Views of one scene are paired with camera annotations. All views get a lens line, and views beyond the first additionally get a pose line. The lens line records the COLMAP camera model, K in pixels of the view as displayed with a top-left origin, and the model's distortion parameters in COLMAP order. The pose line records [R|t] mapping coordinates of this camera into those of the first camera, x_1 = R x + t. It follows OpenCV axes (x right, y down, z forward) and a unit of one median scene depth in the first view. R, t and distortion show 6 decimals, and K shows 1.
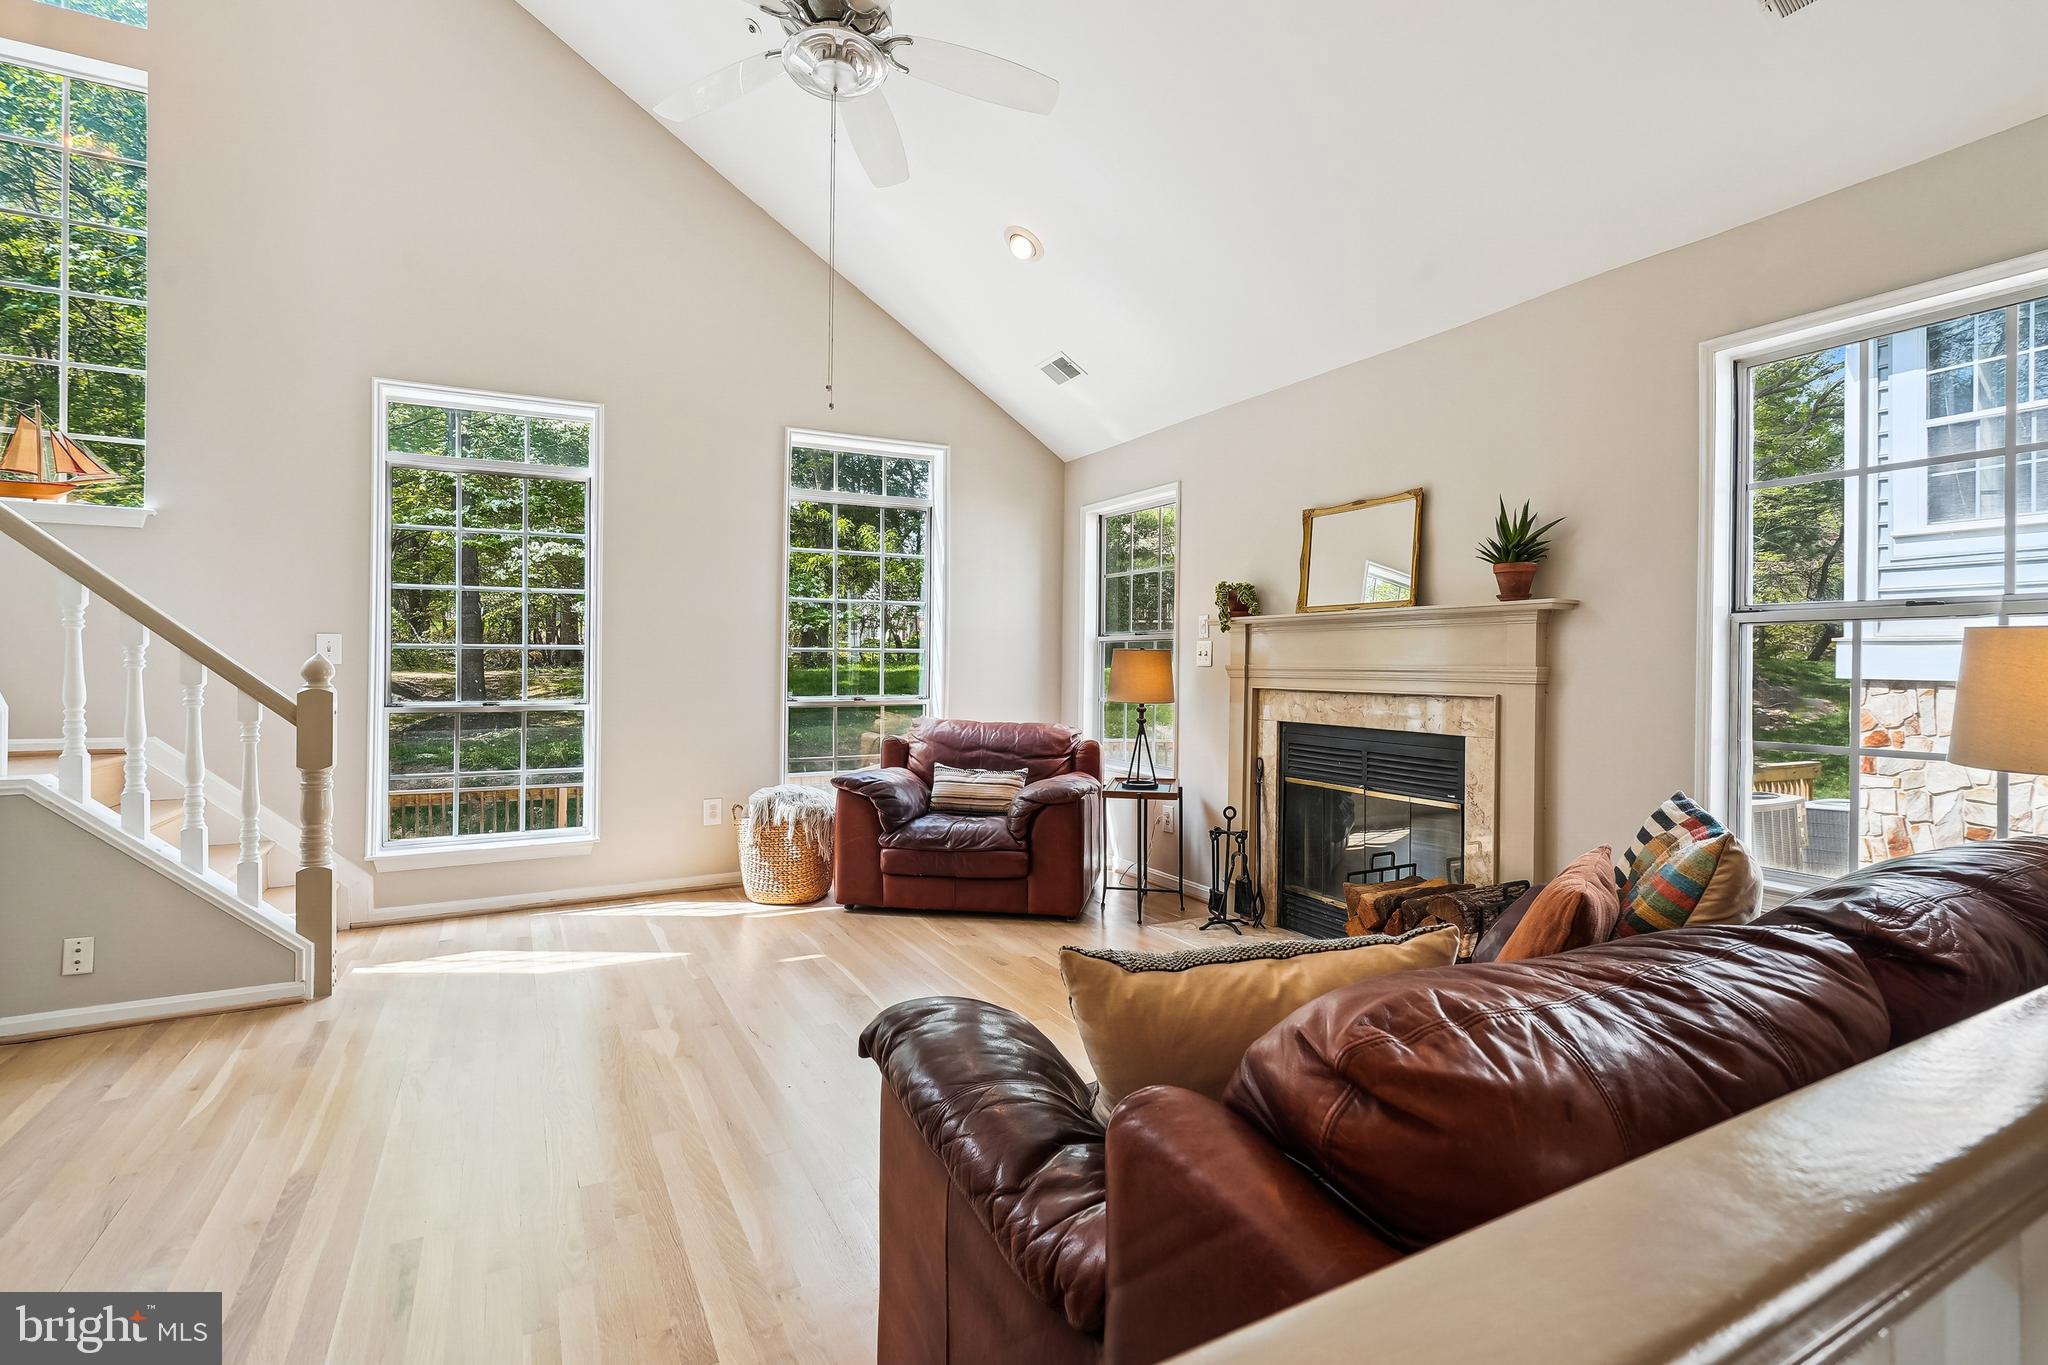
lens RADIAL K [[944.5, 0, 1036.4], [0, 944.5, 659.8], [0, 0, 1]] dist [-0.000801, -0.000877]
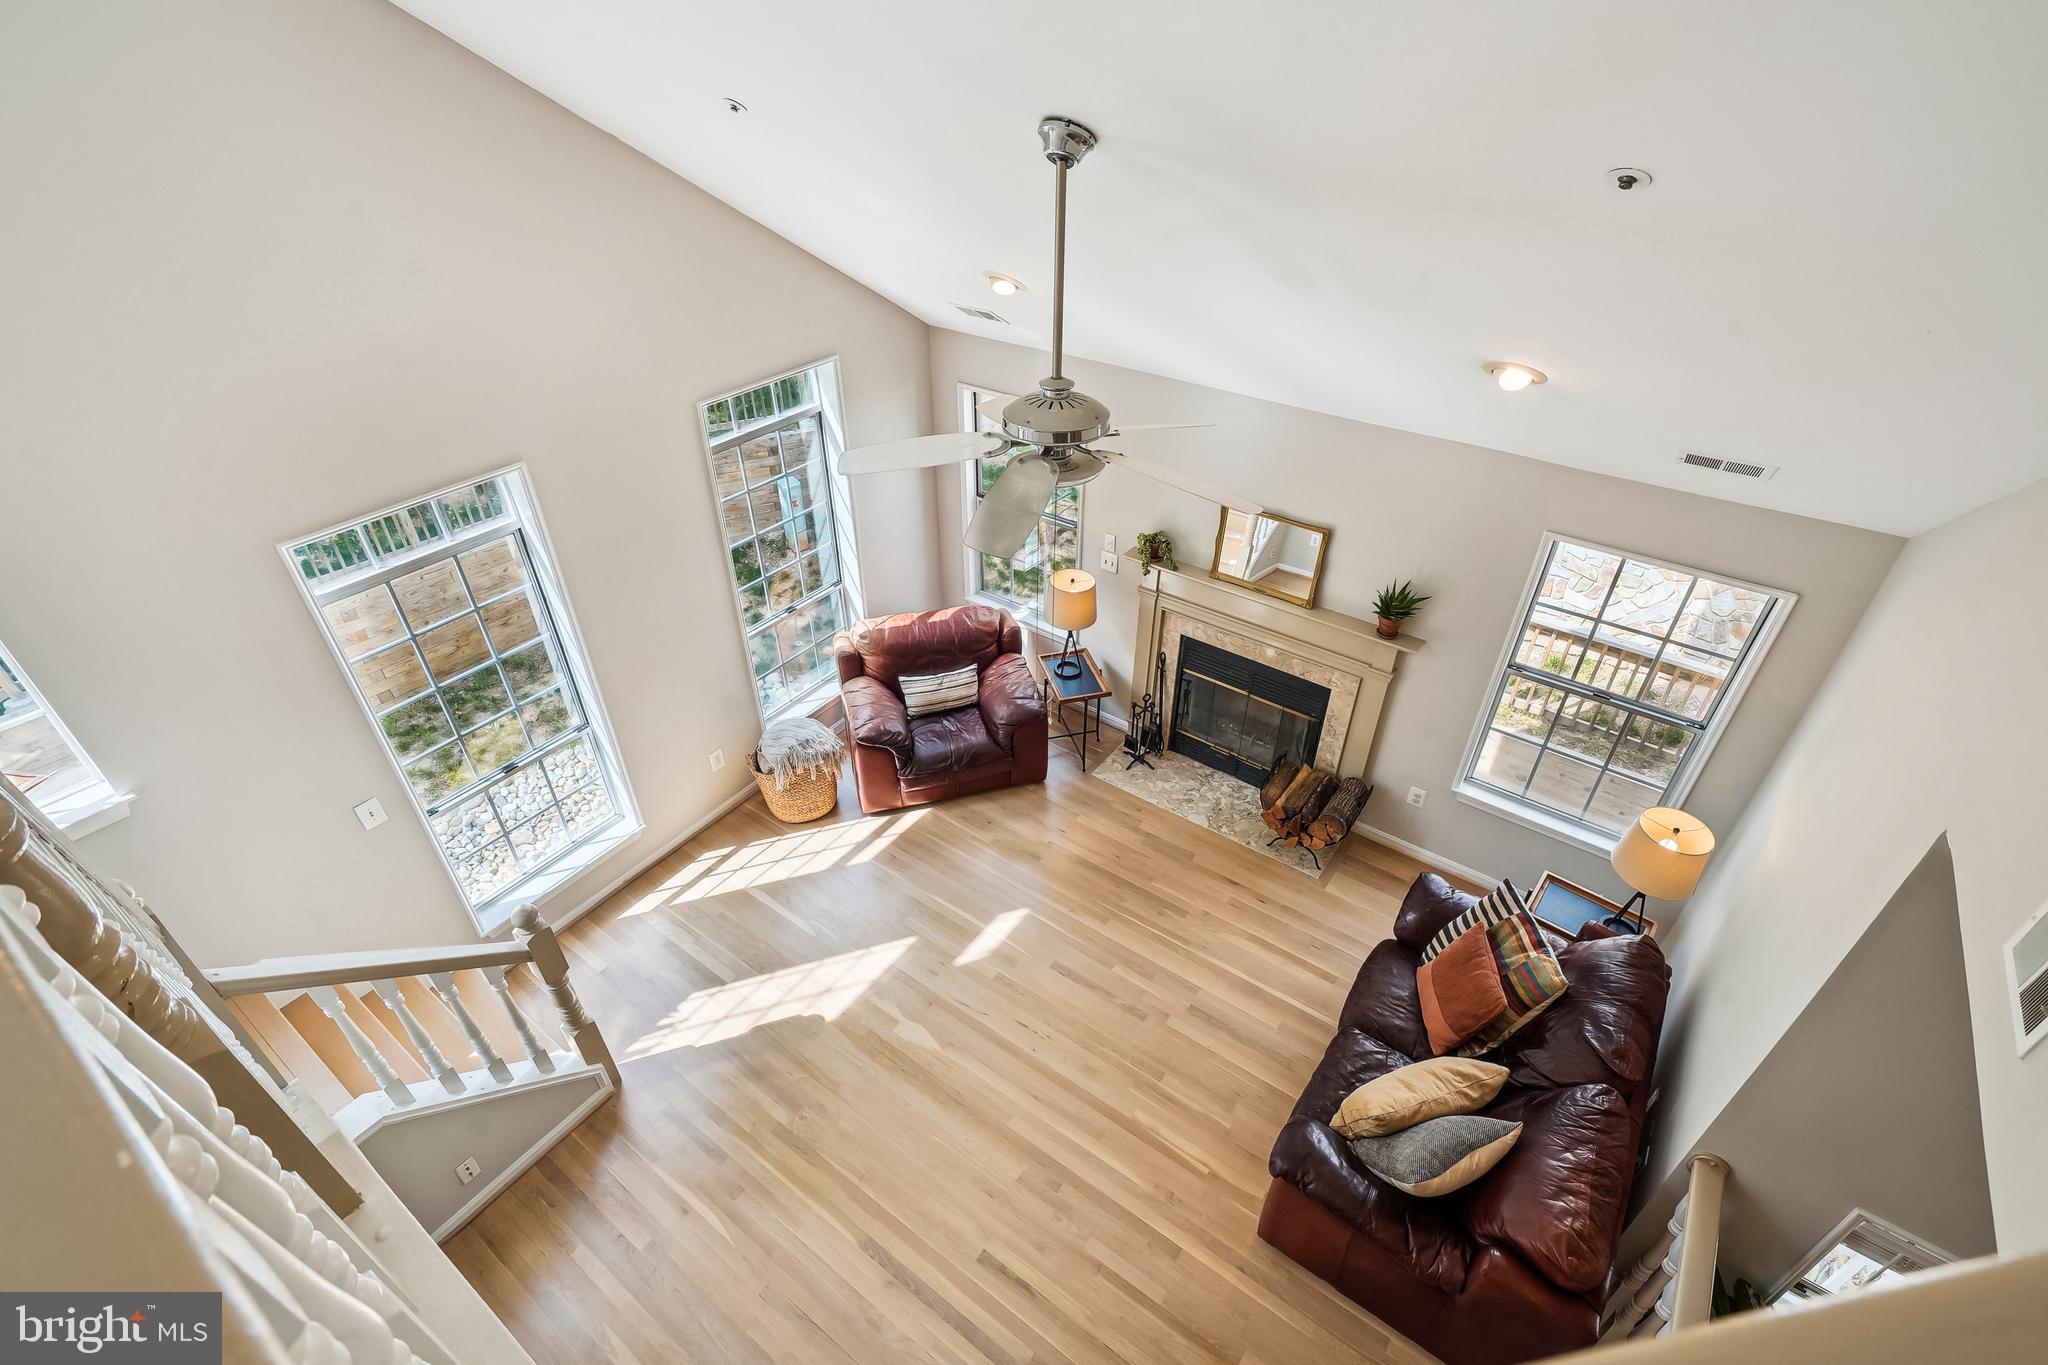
lens RADIAL K [[934.8, 0, 1036.2], [0, 934.8, 682.8], [0, 0, 1]] dist [-0.002893, -0.000200]
pose [[0.901101, -0.255085, 0.350639, -0.421258], [-0.004000, 0.803729, 0.594981, -0.676655], [-0.433590, -0.537541, 0.723221, 0.078501]]
